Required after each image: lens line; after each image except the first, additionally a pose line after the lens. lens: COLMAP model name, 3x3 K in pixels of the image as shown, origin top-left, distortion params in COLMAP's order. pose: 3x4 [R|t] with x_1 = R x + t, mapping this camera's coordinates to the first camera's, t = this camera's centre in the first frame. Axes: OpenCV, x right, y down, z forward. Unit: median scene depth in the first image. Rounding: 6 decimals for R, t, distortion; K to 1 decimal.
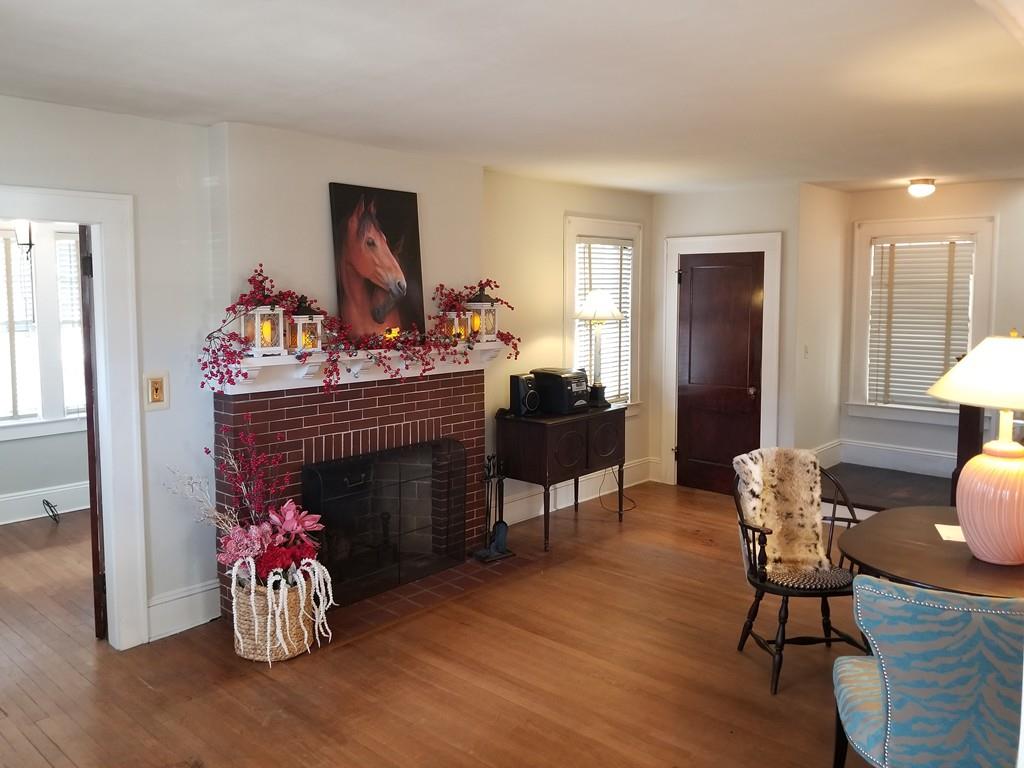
lens RADIAL K [[819.5, 0, 511.5], [0, 819.5, 375.6], [0, 0, 1]] dist [0.052559, -0.069233]
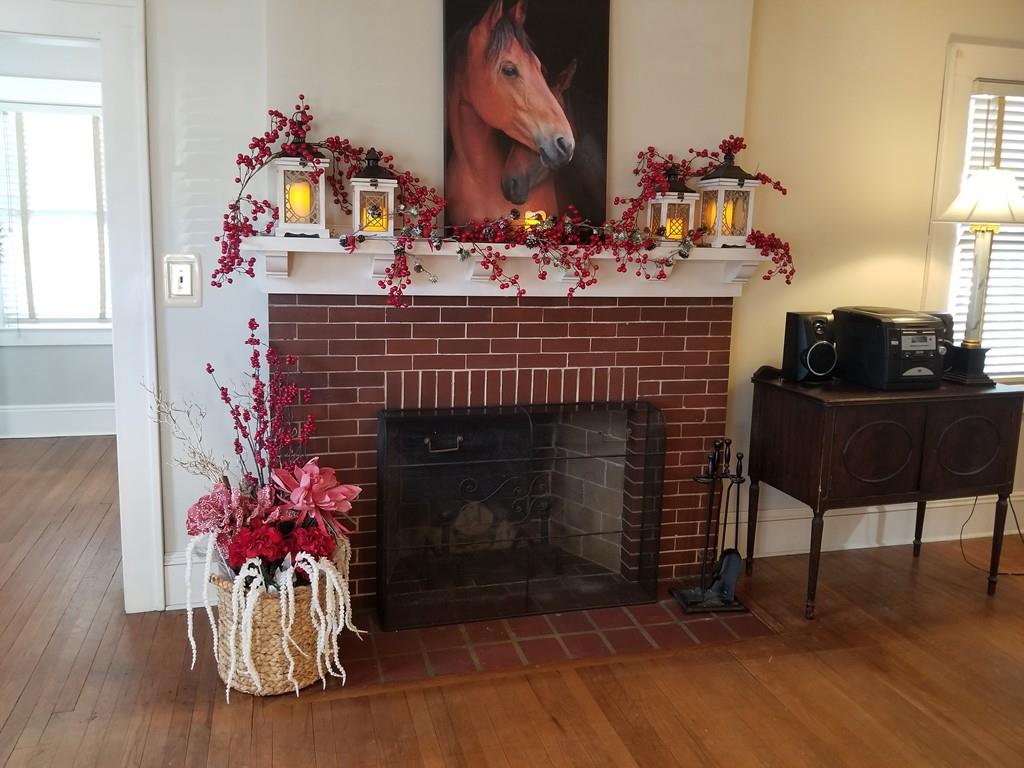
lens RADIAL K [[819.5, 0, 485.5], [0, 819.5, 370.7], [0, 0, 1]] dist [0.052559, -0.069233]
pose [[0.838060, 0.112080, -0.533942, 0.158632], [-0.083384, 0.993486, 0.077666, 0.015441], [0.539169, -0.020567, 0.841946, 0.431960]]
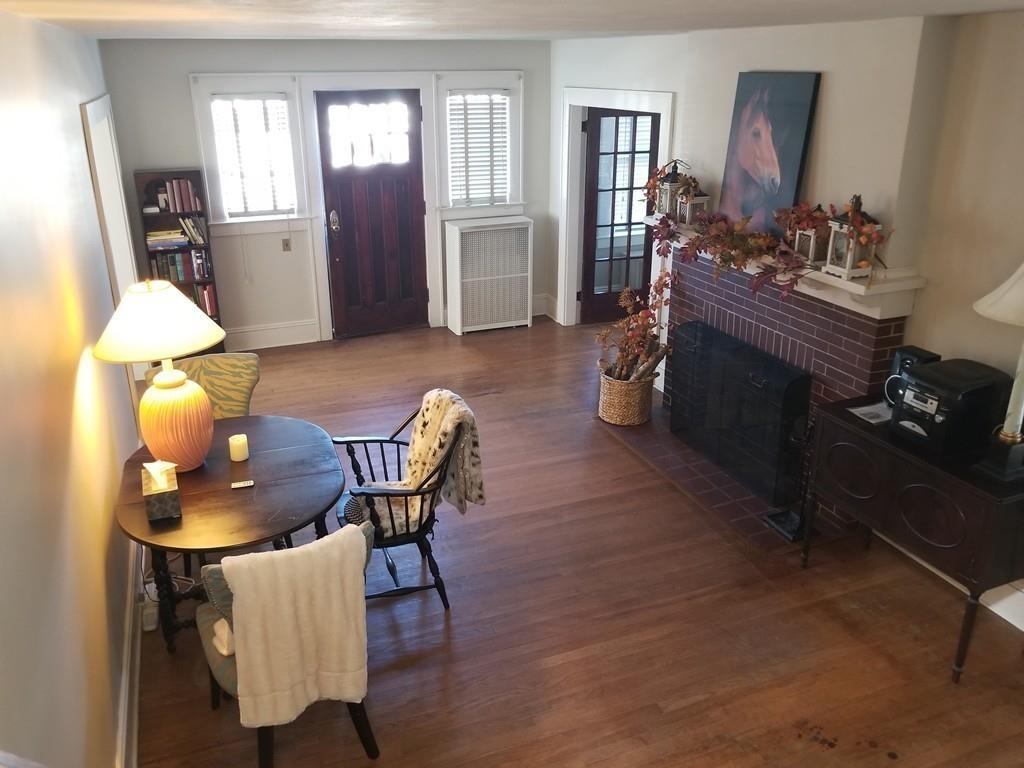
lens RADIAL K [[819.5, 0, 510.2], [0, 819.5, 381.1], [0, 0, 1]] dist [0.052559, -0.069233]
pose [[-0.446618, 0.325971, -0.833232, 0.817484], [-0.096756, 0.908214, 0.407167, -0.247884], [0.889478, 0.262468, -0.374085, 1.105127]]
